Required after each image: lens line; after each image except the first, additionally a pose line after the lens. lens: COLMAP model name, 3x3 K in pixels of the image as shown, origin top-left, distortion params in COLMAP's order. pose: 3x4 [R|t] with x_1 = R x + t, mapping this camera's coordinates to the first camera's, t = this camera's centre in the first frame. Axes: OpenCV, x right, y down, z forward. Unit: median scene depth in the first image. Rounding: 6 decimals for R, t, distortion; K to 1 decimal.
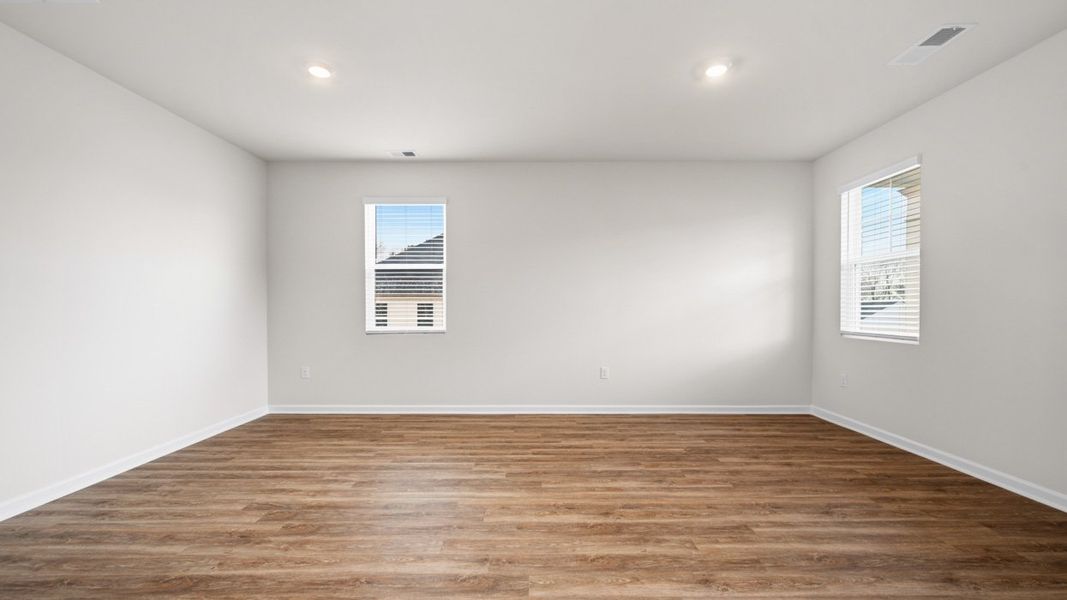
lens RADIAL K [[435.5, 0, 533.5], [0, 435.5, 300.0], [0, 0, 1]] dist [0.001662, 0.000147]
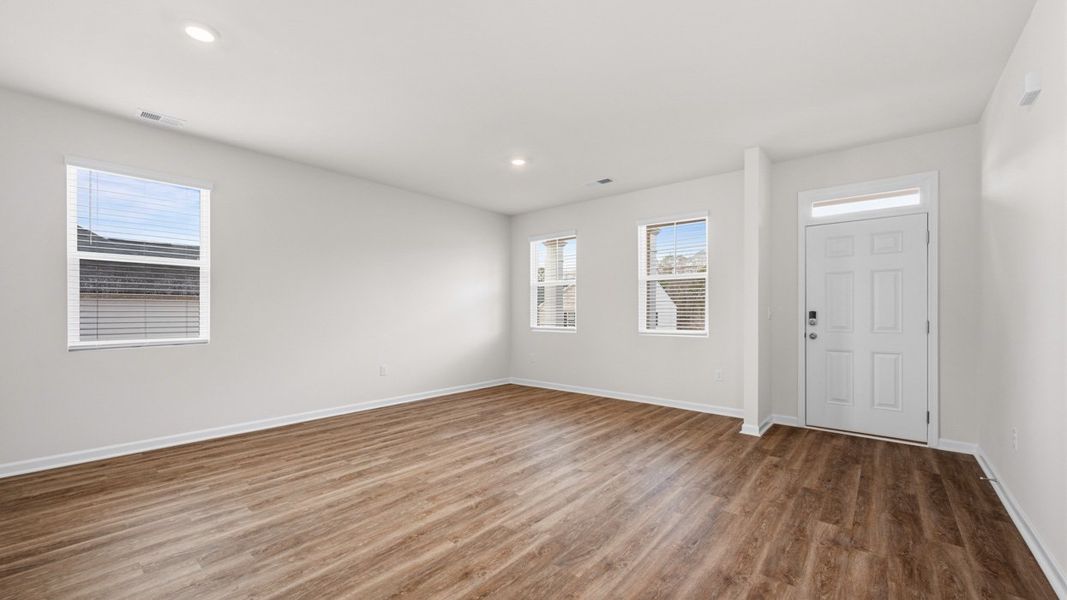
lens RADIAL K [[419.8, 0, 535.7], [0, 419.8, 305.9], [0, 0, 1]] dist [0.000638, 0.000255]
pose [[0.643197, 0.011885, 0.765608, -0.645535], [-0.012741, 0.999907, -0.004818, -0.002185], [-0.765594, -0.006656, 0.643289, -0.011235]]
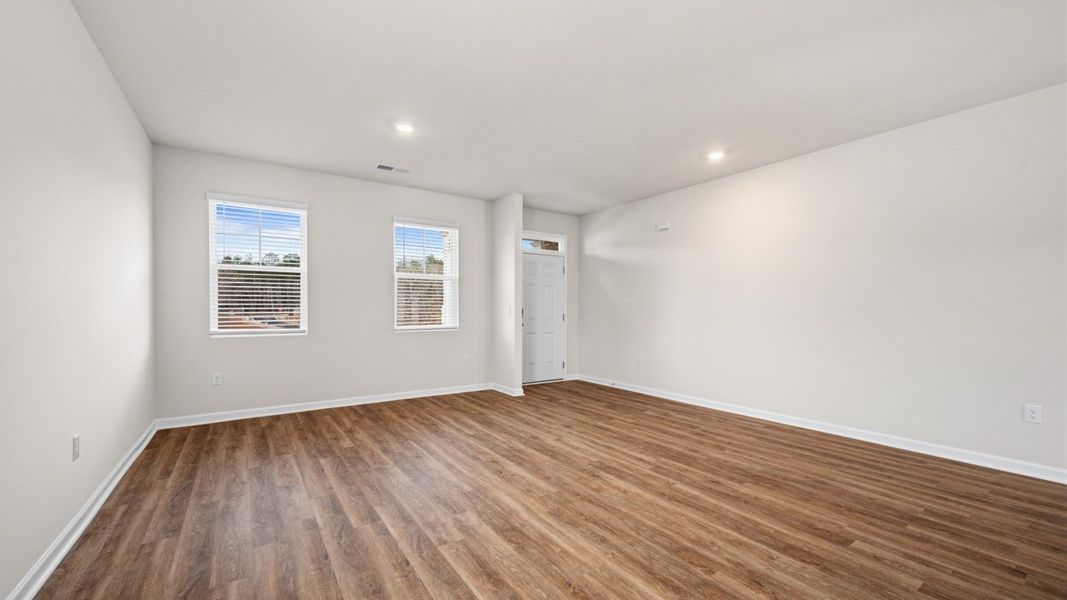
lens RADIAL K [[419.8, 0, 535.7], [0, 419.8, 305.9], [0, 0, 1]] dist [0.000638, 0.000255]
pose [[-0.579146, 0.005689, 0.815204, -0.770349], [-0.016840, 0.999679, -0.018941, 0.018713], [-0.815050, -0.024698, -0.578864, 1.306582]]
